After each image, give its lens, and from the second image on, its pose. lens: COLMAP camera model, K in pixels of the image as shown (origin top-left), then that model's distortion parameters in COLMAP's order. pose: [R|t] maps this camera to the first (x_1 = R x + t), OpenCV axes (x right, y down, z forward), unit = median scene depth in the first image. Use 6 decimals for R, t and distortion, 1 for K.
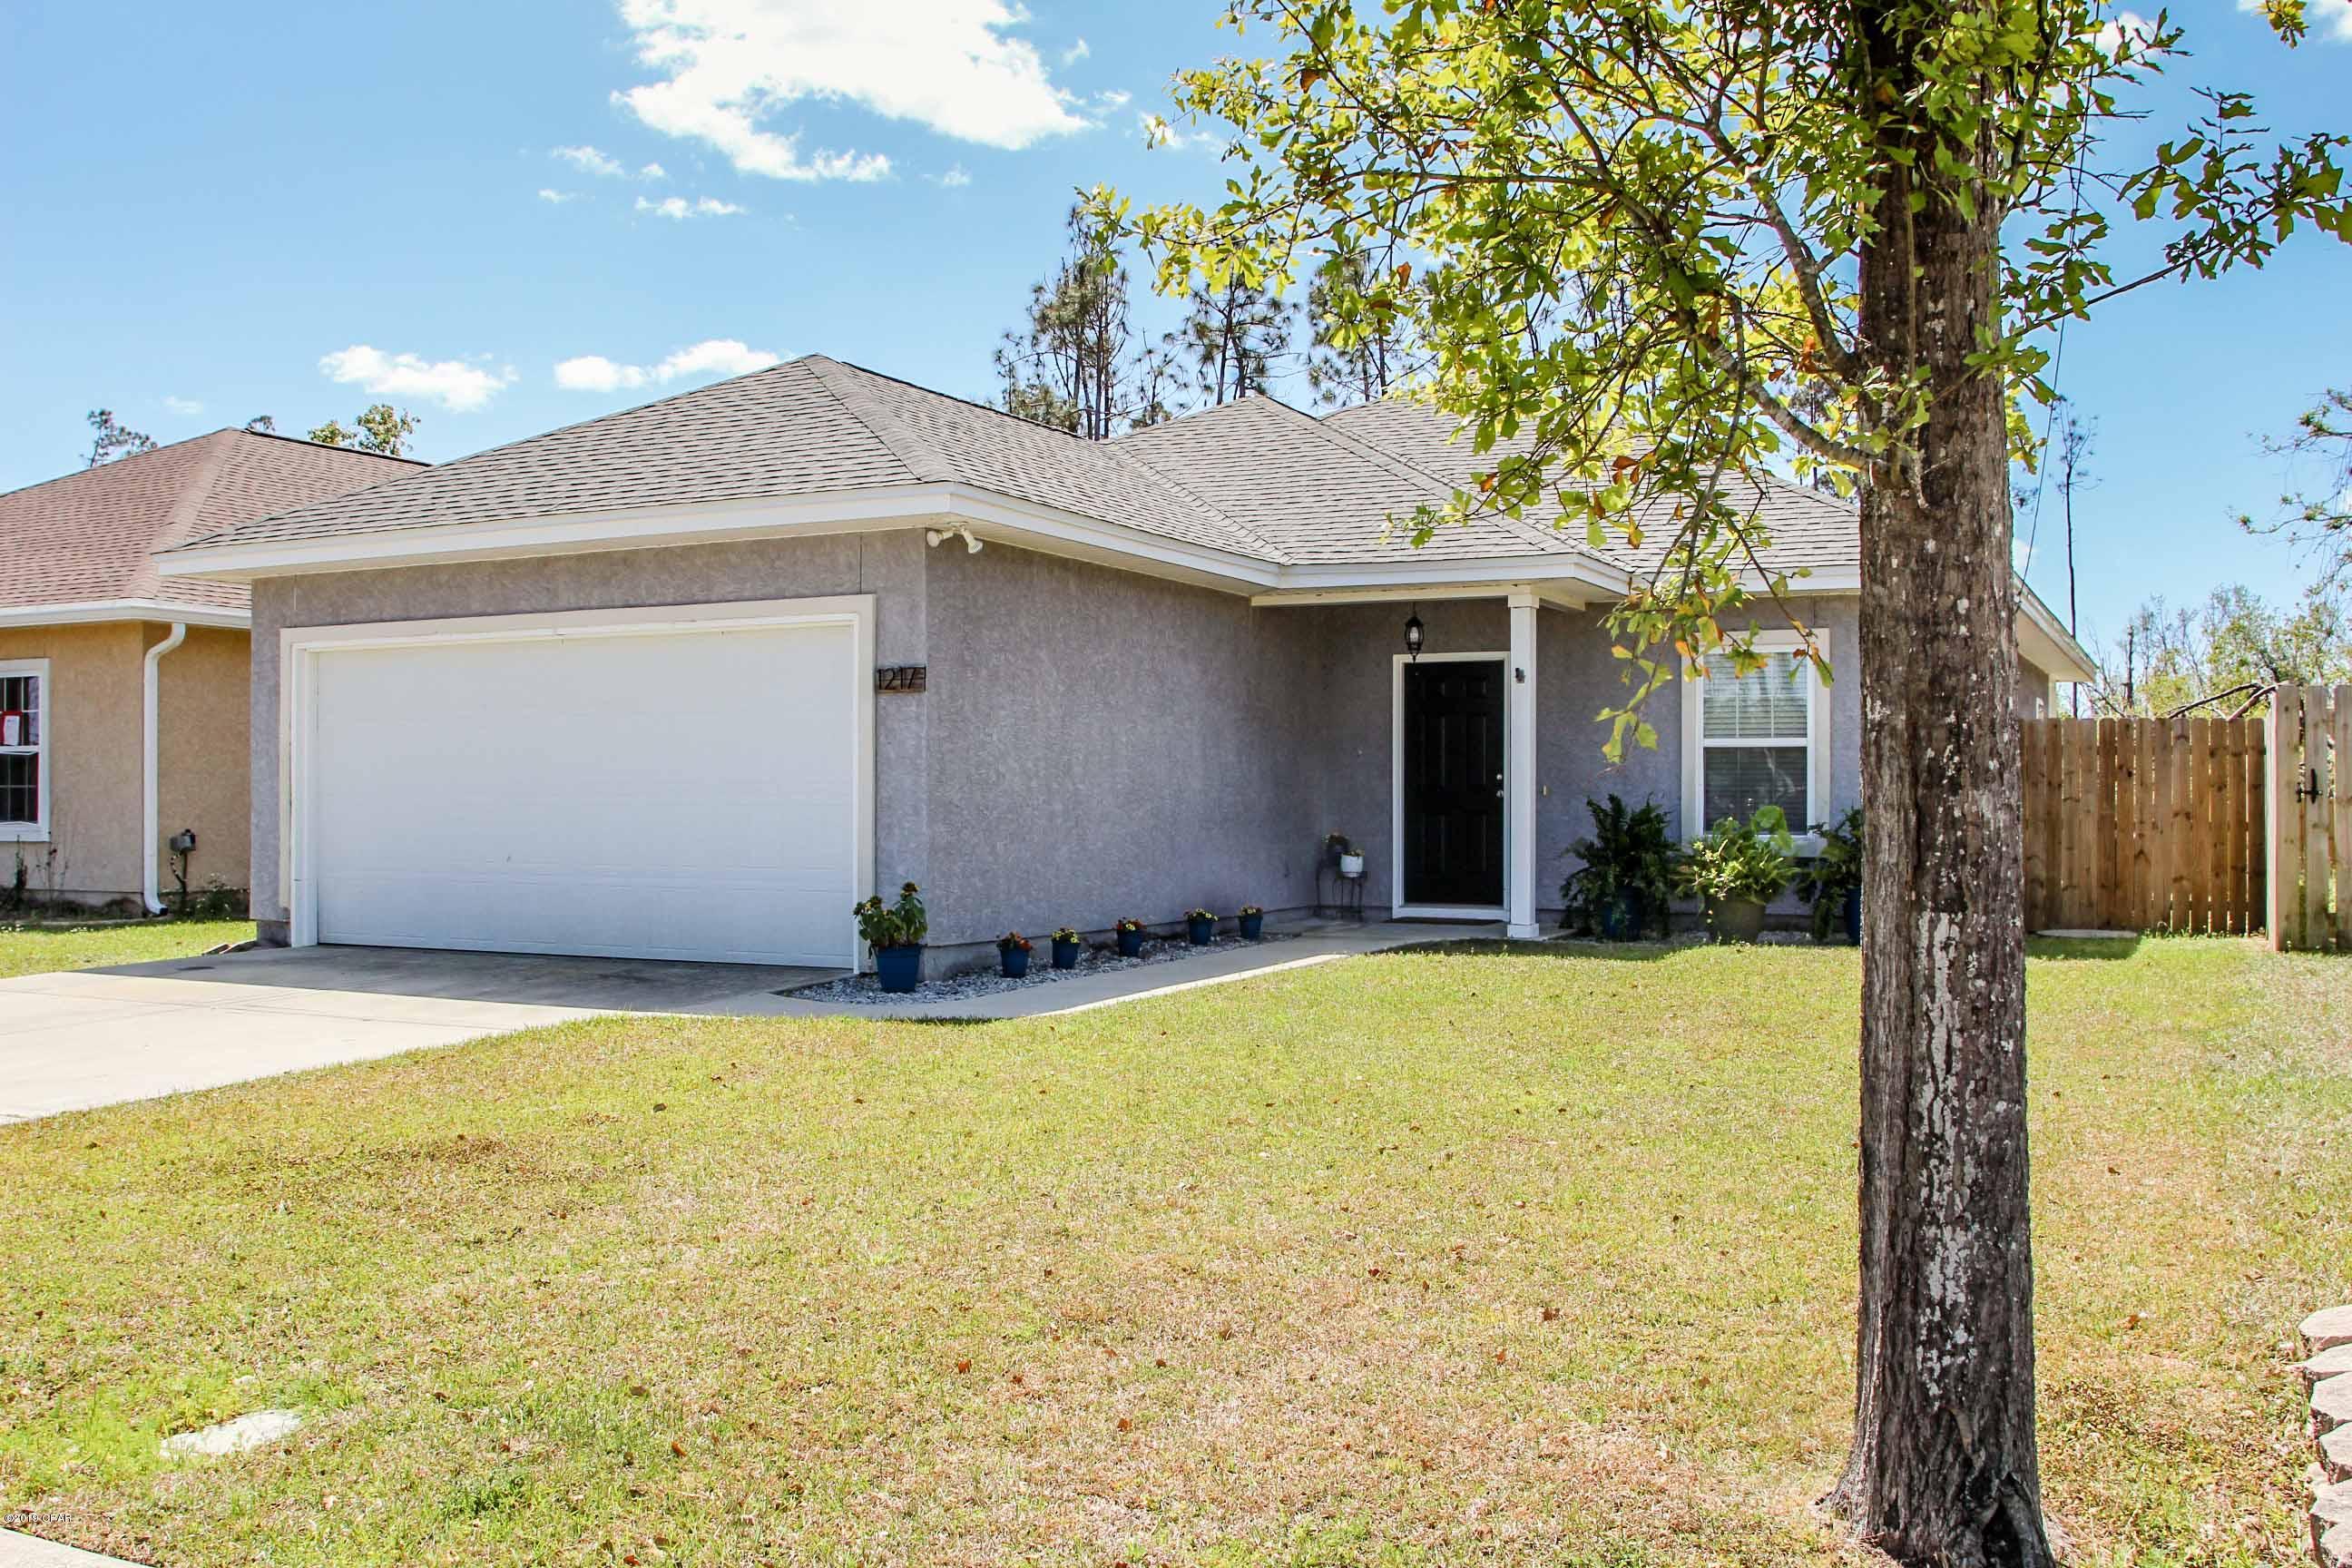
lens RADIAL K [[2136.0, 0, 1176.7], [0, 2136.0, 787.0], [0, 0, 1]] dist [-0.066951, 0.000000]
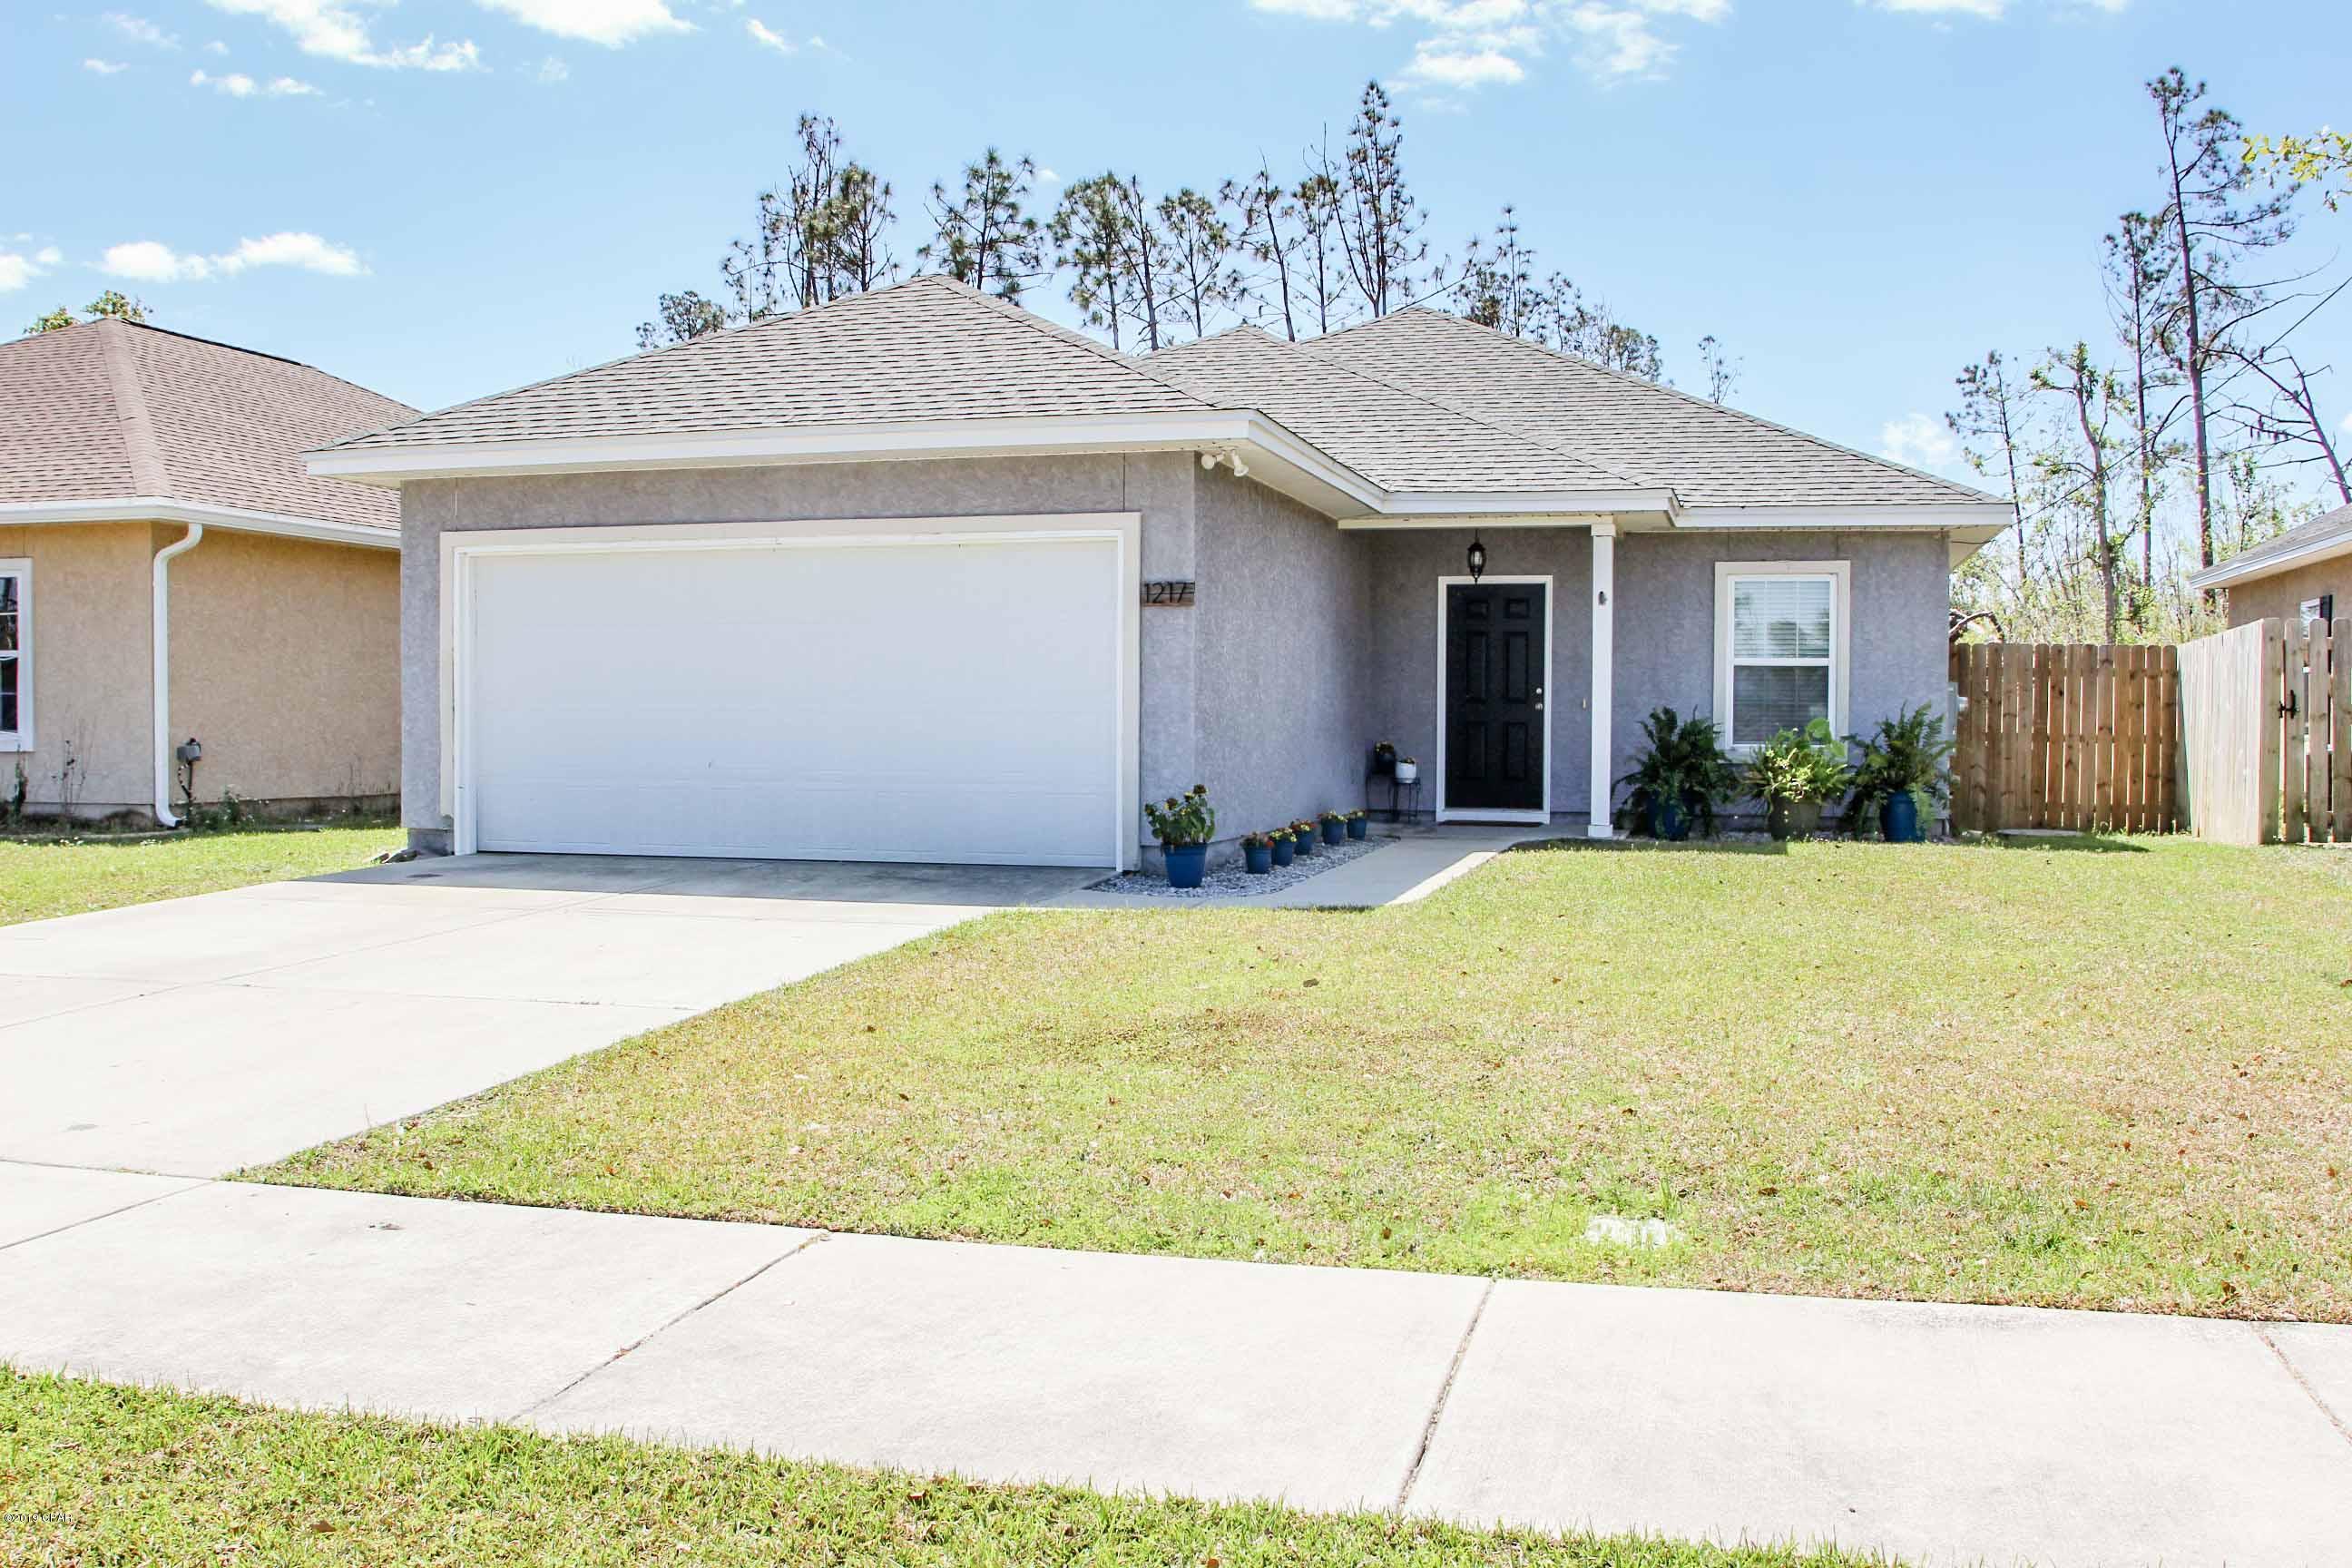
lens RADIAL K [[2136.0, 0, 1178.8], [0, 2136.0, 783.9], [0, 0, 1]] dist [-0.066951, 0.000000]
pose [[0.982625, -0.001721, 0.185592, -0.244234], [-0.005096, 0.999330, 0.036250, 0.004255], [-0.185530, -0.036566, 0.981958, -0.034129]]
